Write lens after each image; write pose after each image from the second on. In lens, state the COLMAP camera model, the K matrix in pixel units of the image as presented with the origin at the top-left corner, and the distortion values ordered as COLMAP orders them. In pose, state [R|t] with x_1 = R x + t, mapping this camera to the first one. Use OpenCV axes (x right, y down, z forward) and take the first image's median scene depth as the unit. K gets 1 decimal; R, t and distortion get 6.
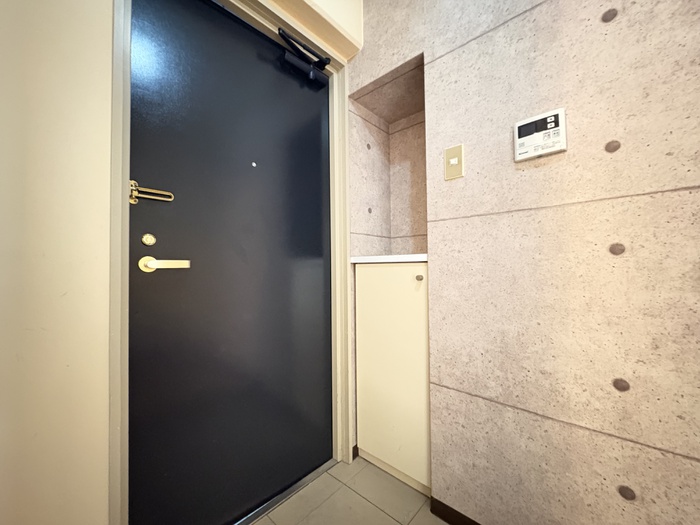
lens RADIAL K [[278.6, 0, 350.6], [0, 278.6, 261.3], [0, 0, 1]] dist [0.001494, -0.000622]
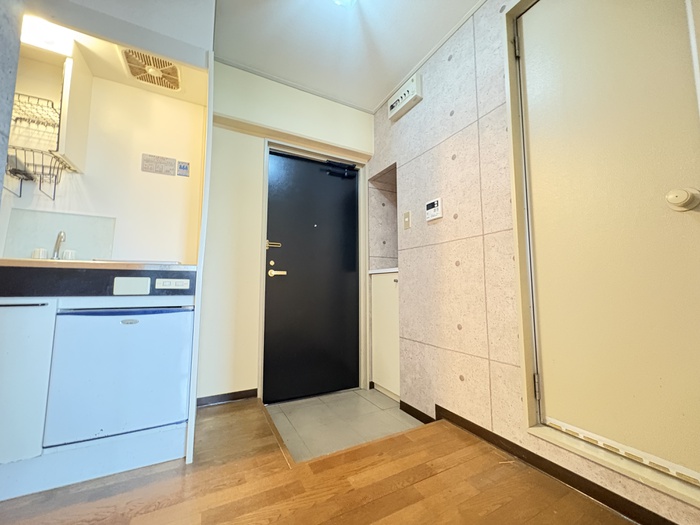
lens RADIAL K [[278.6, 0, 350.1], [0, 278.6, 261.9], [0, 0, 1]] dist [0.001494, -0.000622]
pose [[0.944350, -0.019049, -0.328391, 0.581983], [-0.002410, 0.997894, -0.064815, 0.056486], [0.328934, 0.061999, 0.942316, -0.864724]]
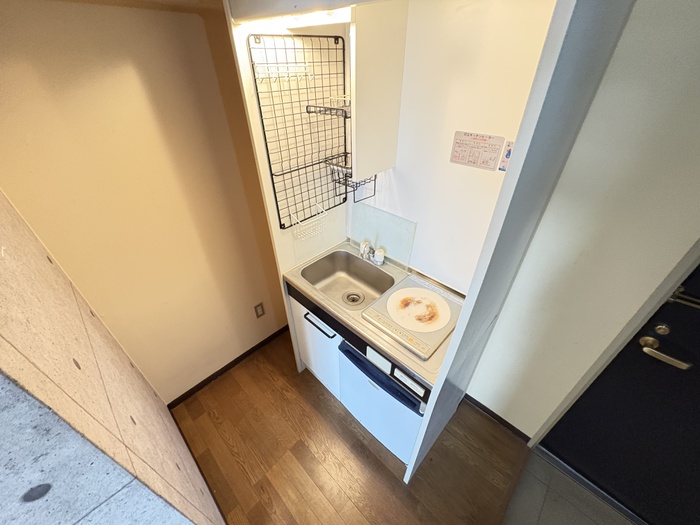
lens RADIAL K [[278.6, 0, 350.4], [0, 278.6, 263.1], [0, 0, 1]] dist [0.001494, -0.000622]
pose [[-0.020141, 0.600796, -0.799149, 0.046425], [0.037419, 0.799204, 0.599894, -0.808628], [0.999097, -0.017821, -0.038578, -0.187863]]
